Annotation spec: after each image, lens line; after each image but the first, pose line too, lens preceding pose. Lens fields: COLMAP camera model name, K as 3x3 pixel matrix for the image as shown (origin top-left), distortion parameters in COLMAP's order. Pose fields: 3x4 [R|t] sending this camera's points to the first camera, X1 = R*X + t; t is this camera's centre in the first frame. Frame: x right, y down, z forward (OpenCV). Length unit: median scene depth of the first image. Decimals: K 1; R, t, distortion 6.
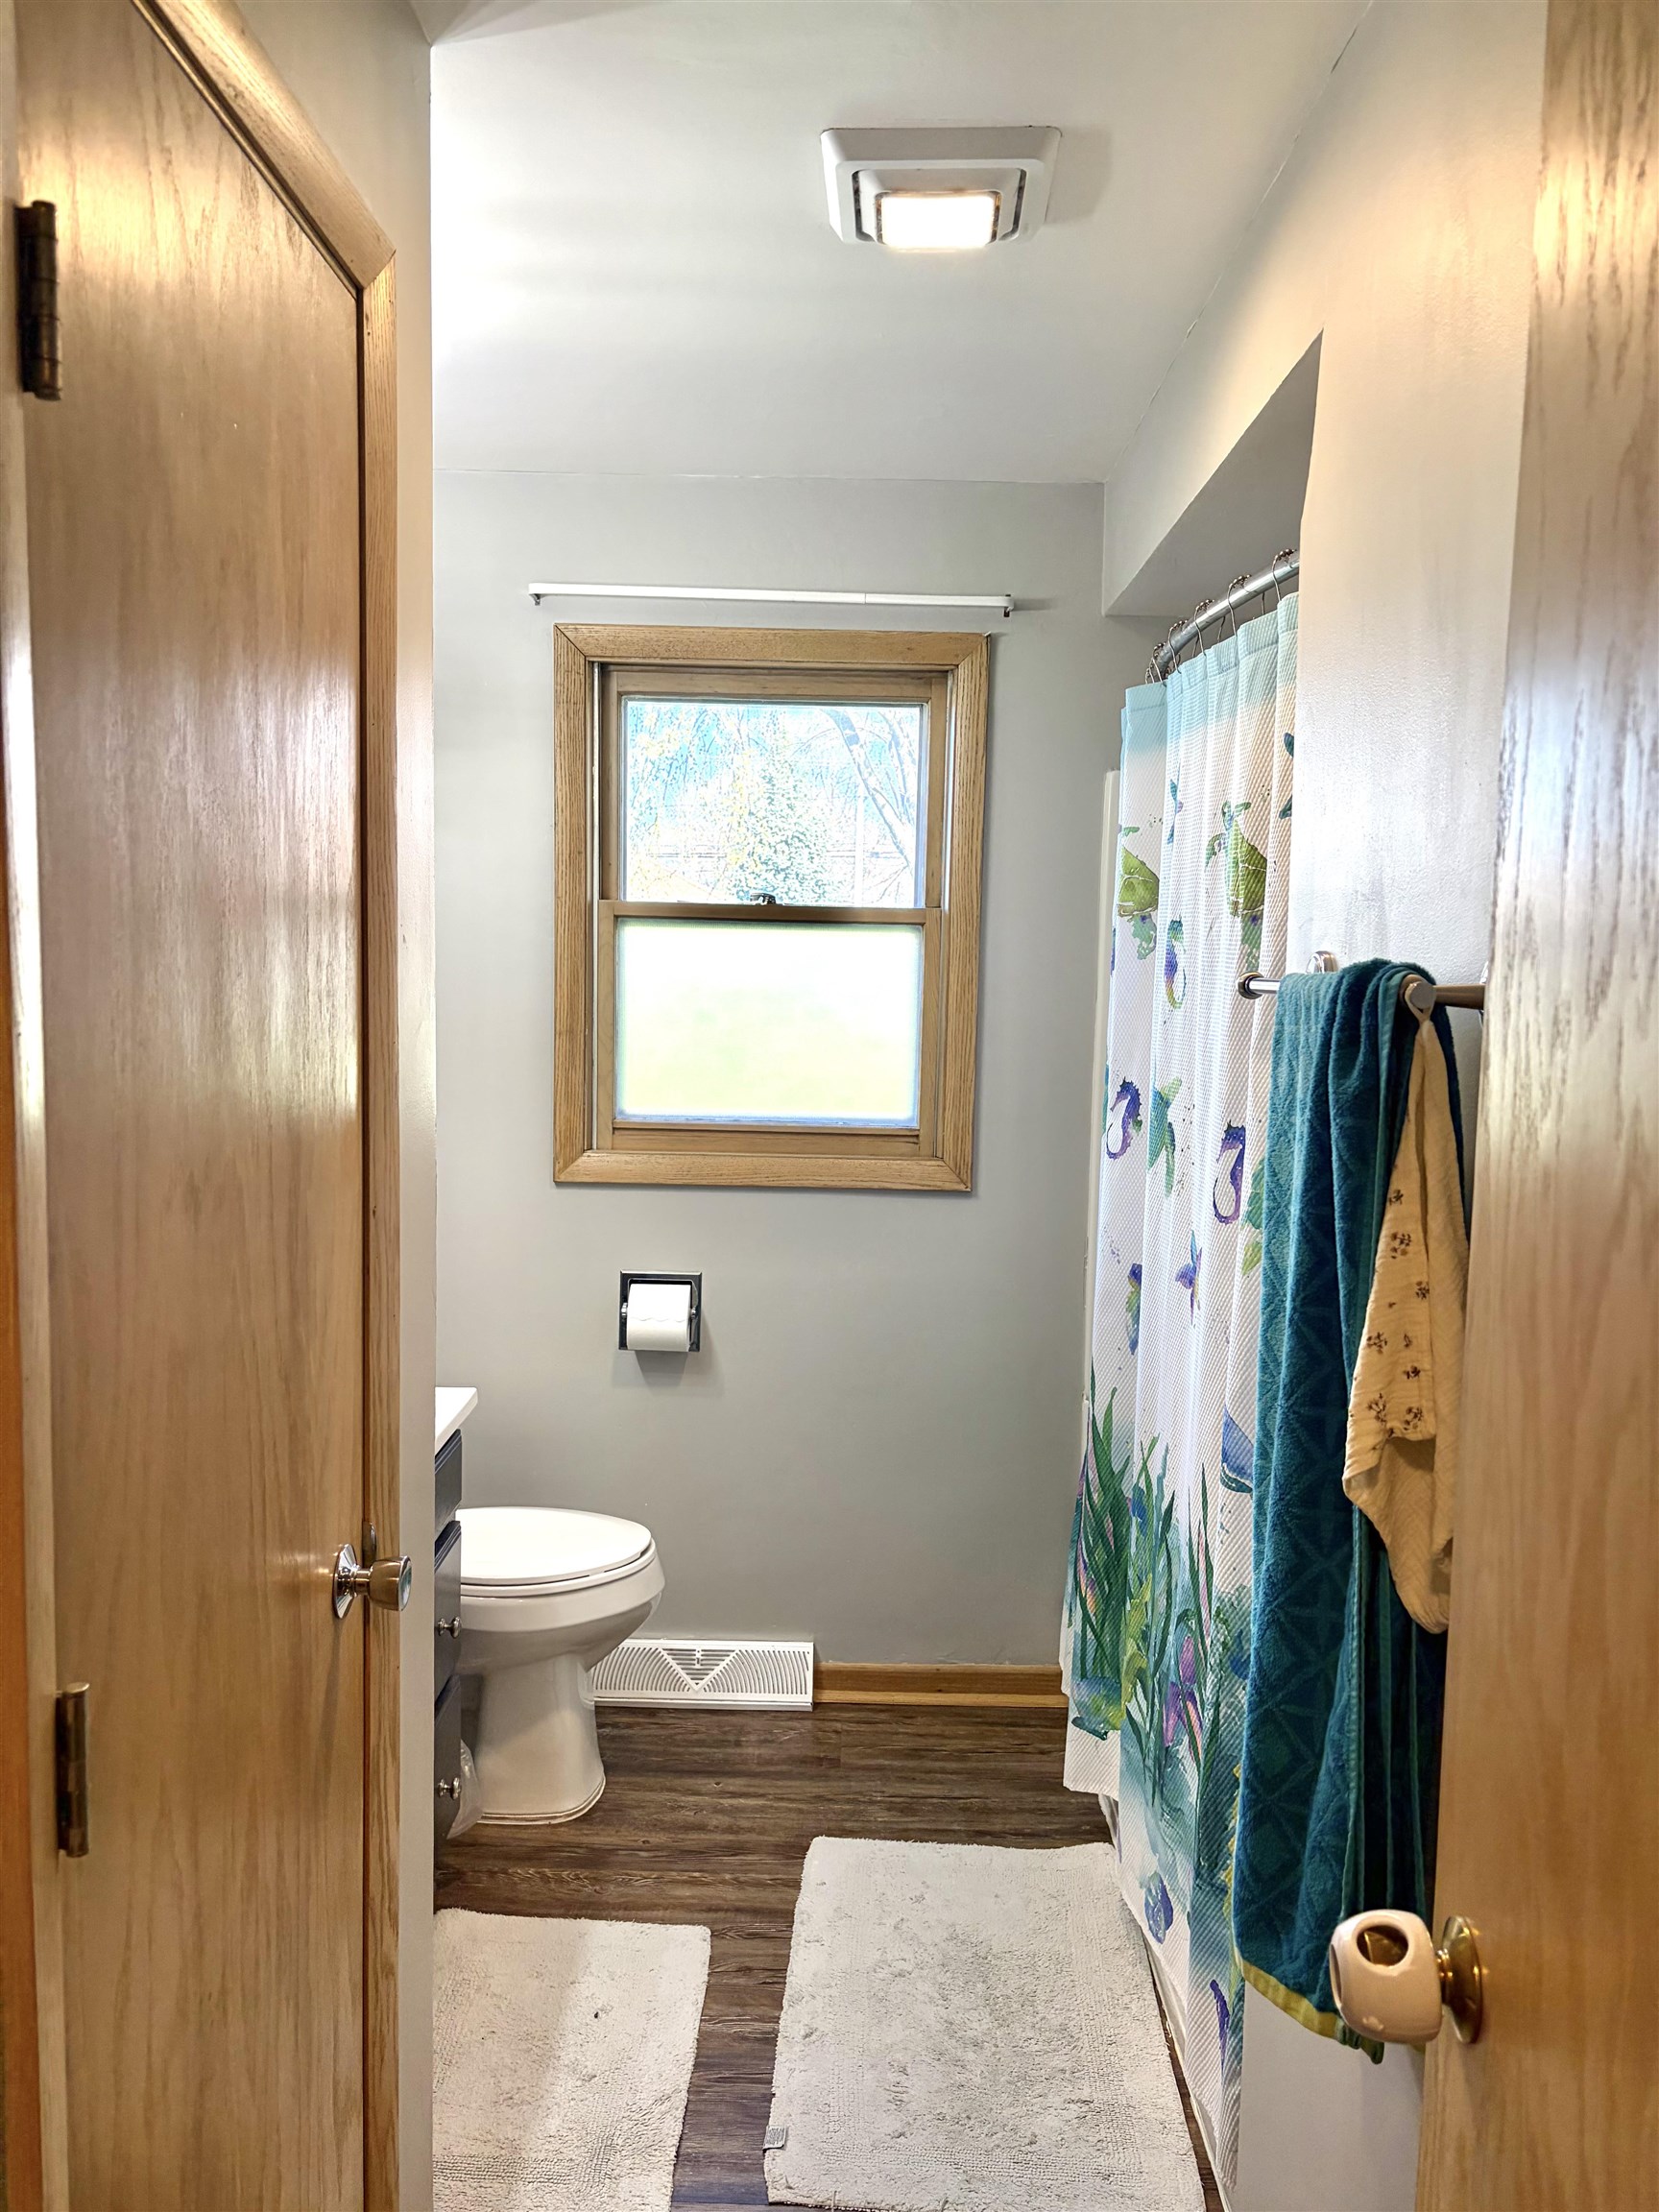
lens RADIAL K [[1670.1, 0, 824.4], [0, 1670.1, 1115.3], [0, 0, 1]] dist [0.049941, -0.050964]
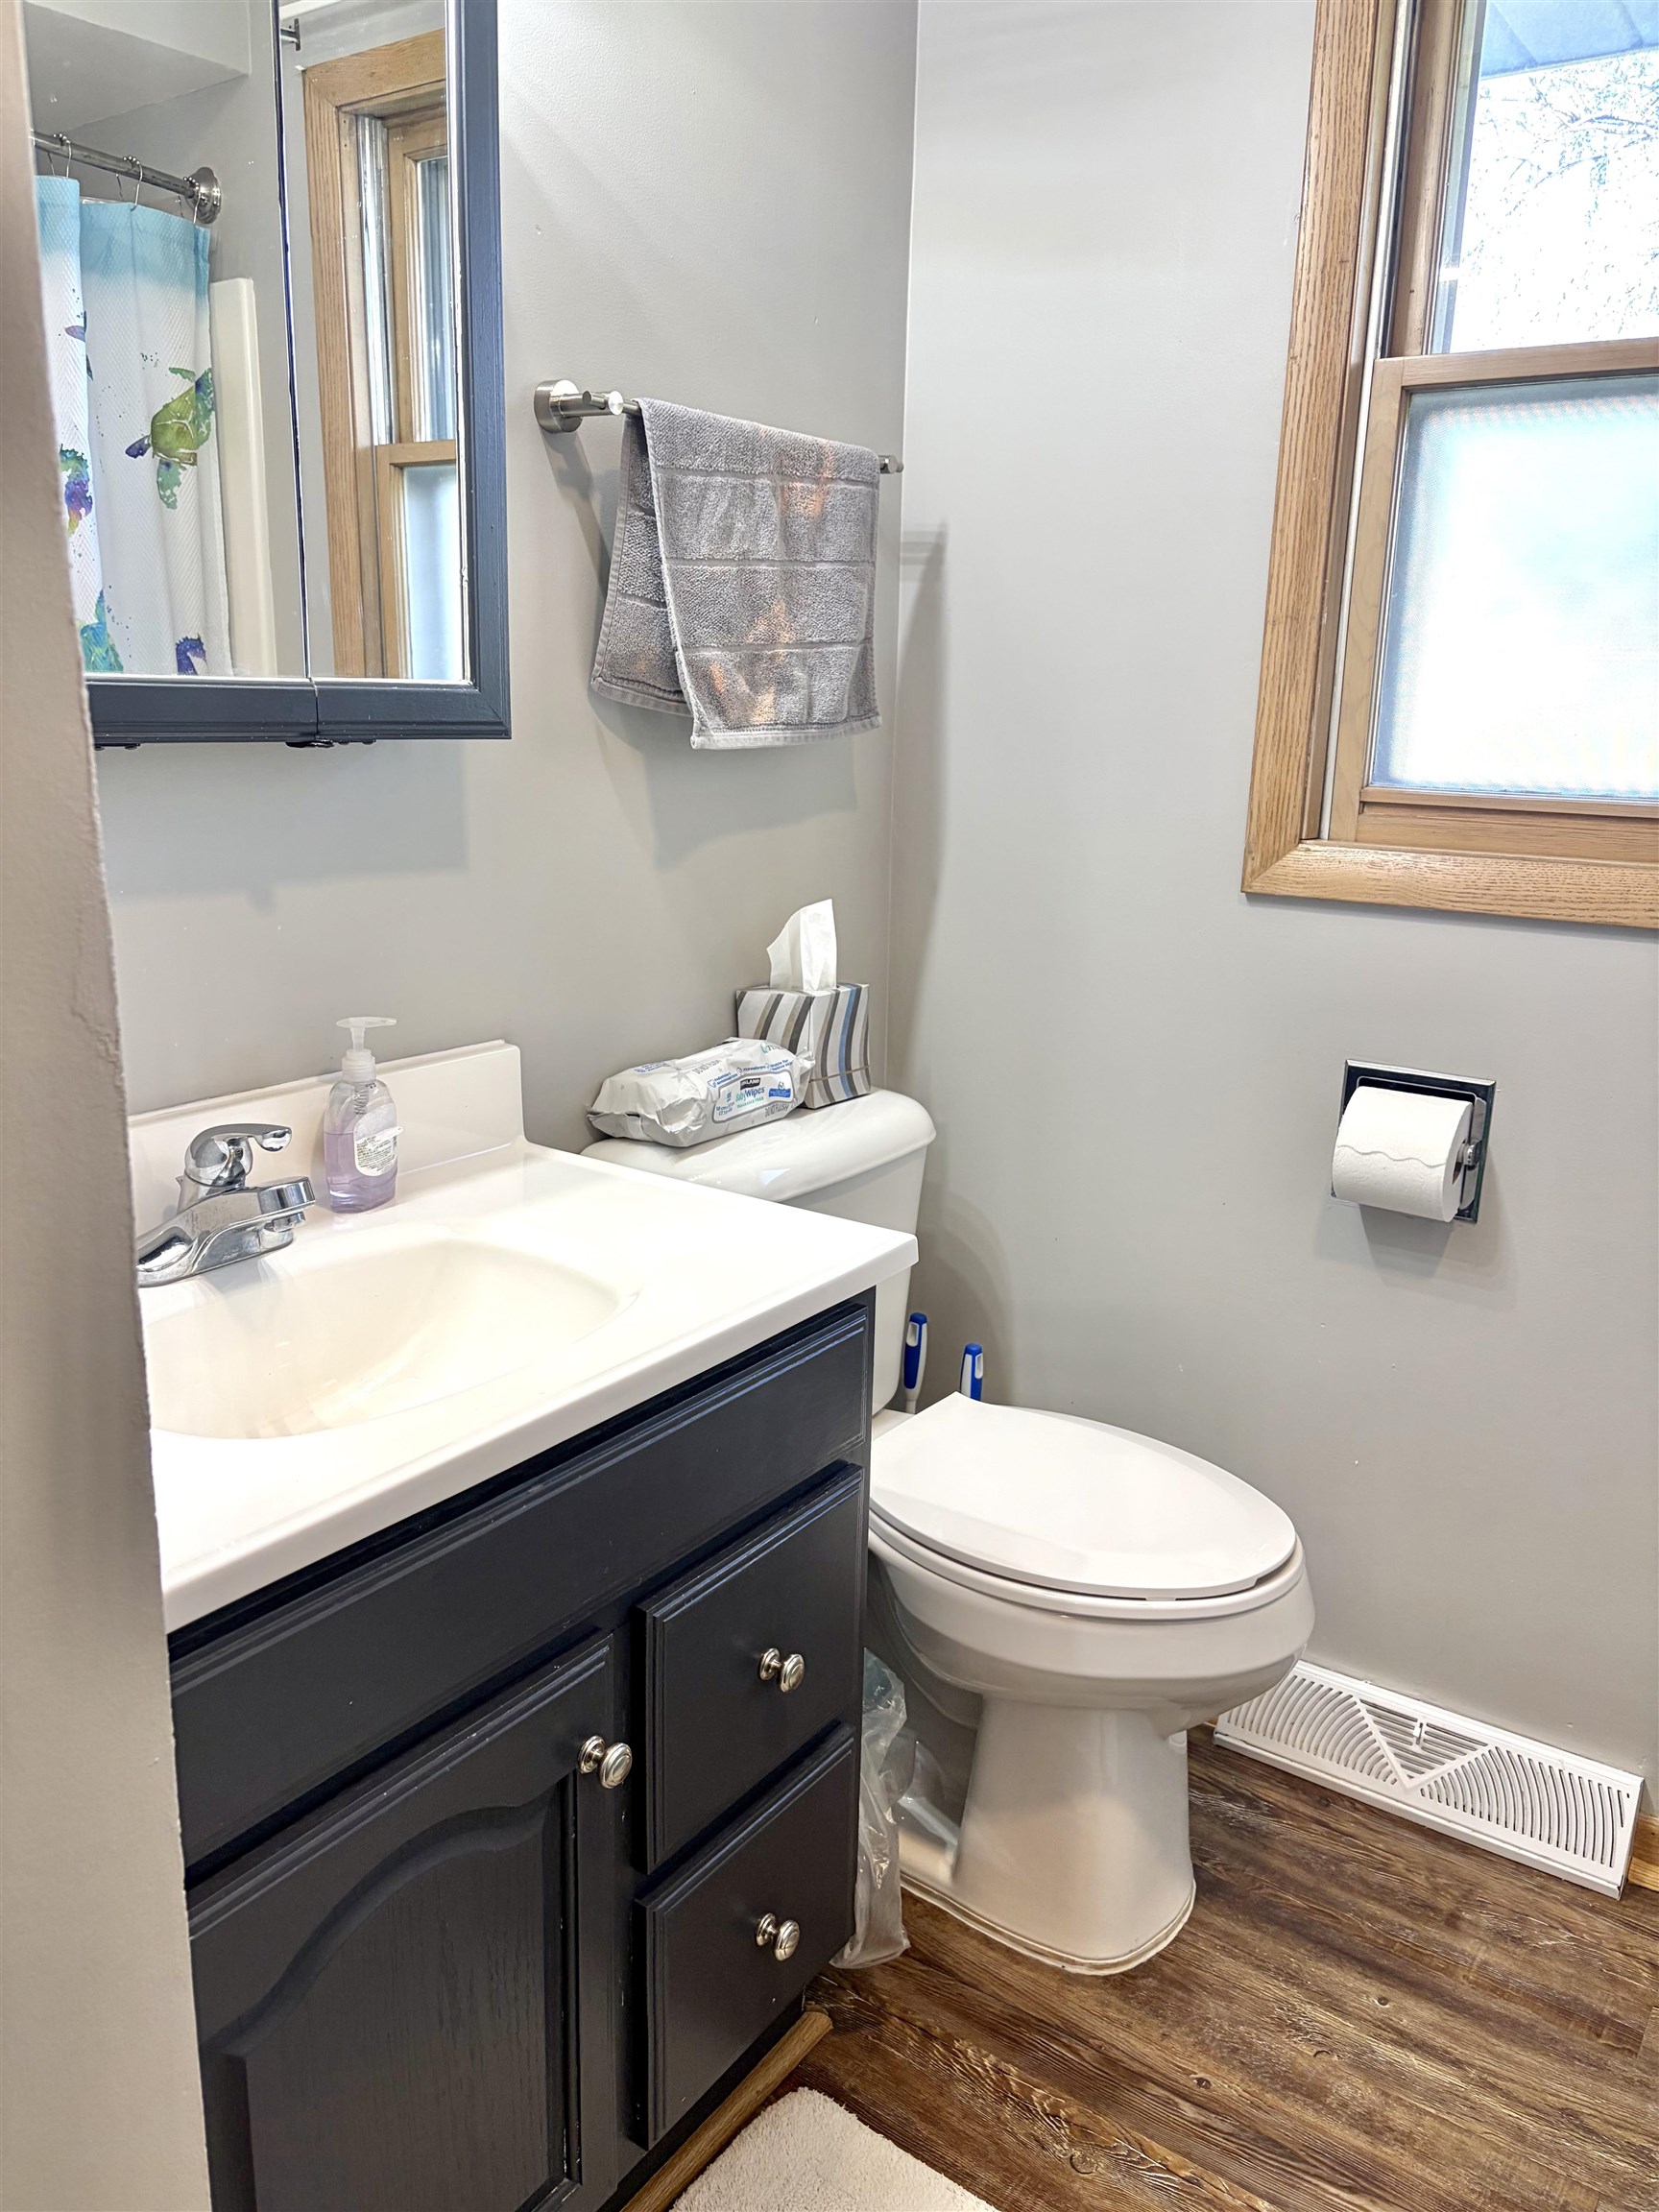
lens RADIAL K [[1670.1, 0, 846.1], [0, 1670.1, 1099.2], [0, 0, 1]] dist [0.049941, -0.050964]
pose [[0.831070, 0.137275, -0.538961, 0.045695], [-0.060030, 0.985540, 0.158455, 0.027368], [0.552919, -0.099334, 0.827293, 0.446995]]
